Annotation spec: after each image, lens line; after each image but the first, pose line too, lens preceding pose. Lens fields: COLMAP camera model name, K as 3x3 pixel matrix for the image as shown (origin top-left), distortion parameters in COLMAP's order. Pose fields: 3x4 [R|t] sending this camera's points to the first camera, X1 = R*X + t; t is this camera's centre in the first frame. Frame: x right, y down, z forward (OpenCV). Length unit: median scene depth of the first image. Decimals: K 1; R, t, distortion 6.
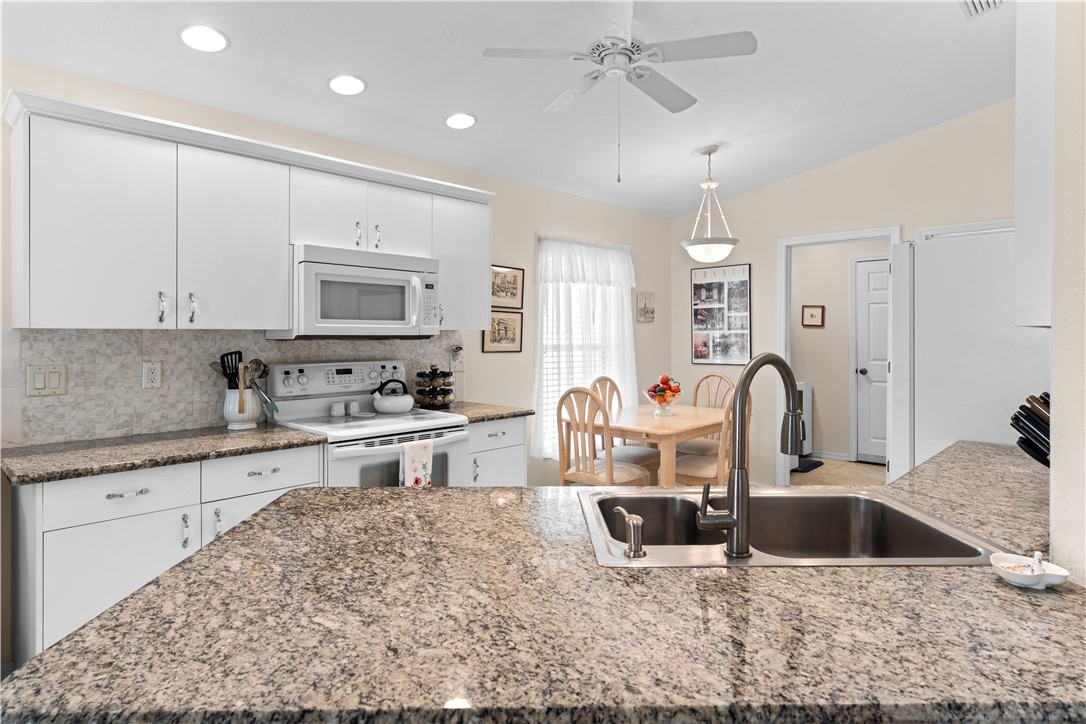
lens RADIAL K [[614.5, 0, 542.6], [0, 614.5, 351.3], [0, 0, 1]] dist [-0.002893, -0.000096]
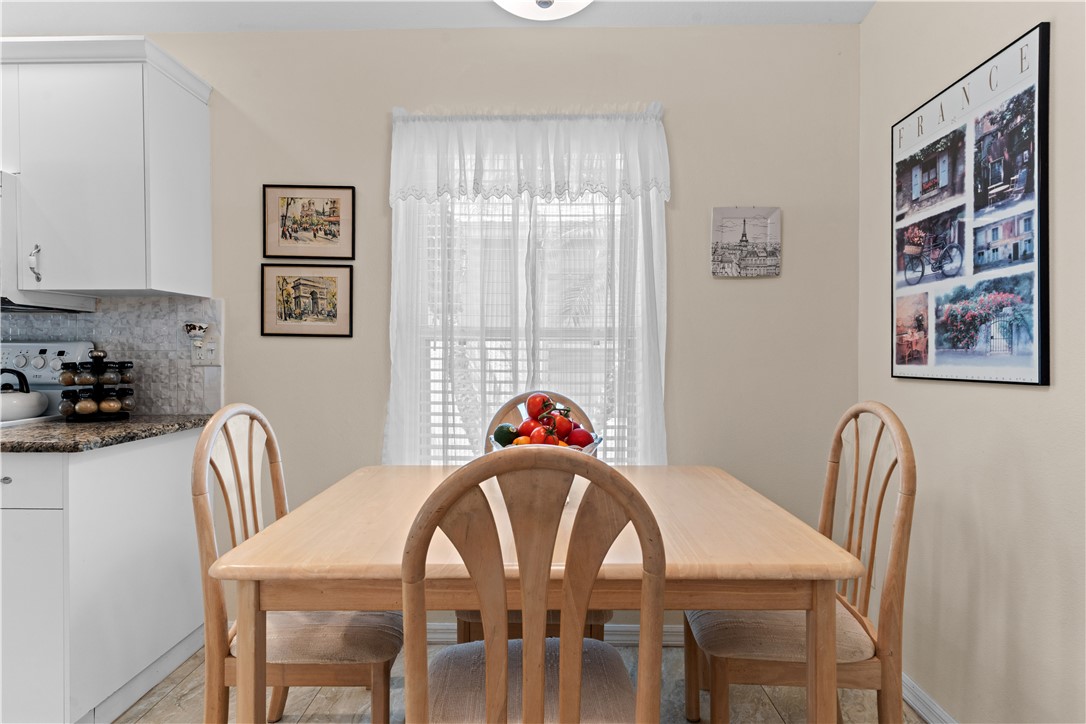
lens RADIAL K [[523.2, 0, 544.5], [0, 523.2, 357.5], [0, 0, 1]] dist [0.004151, 0.000498]
pose [[0.675608, 0.010921, -0.737181, 0.352756], [-0.021518, 0.999756, -0.004910, 0.015164], [0.736947, 0.019180, 0.675678, 0.657383]]
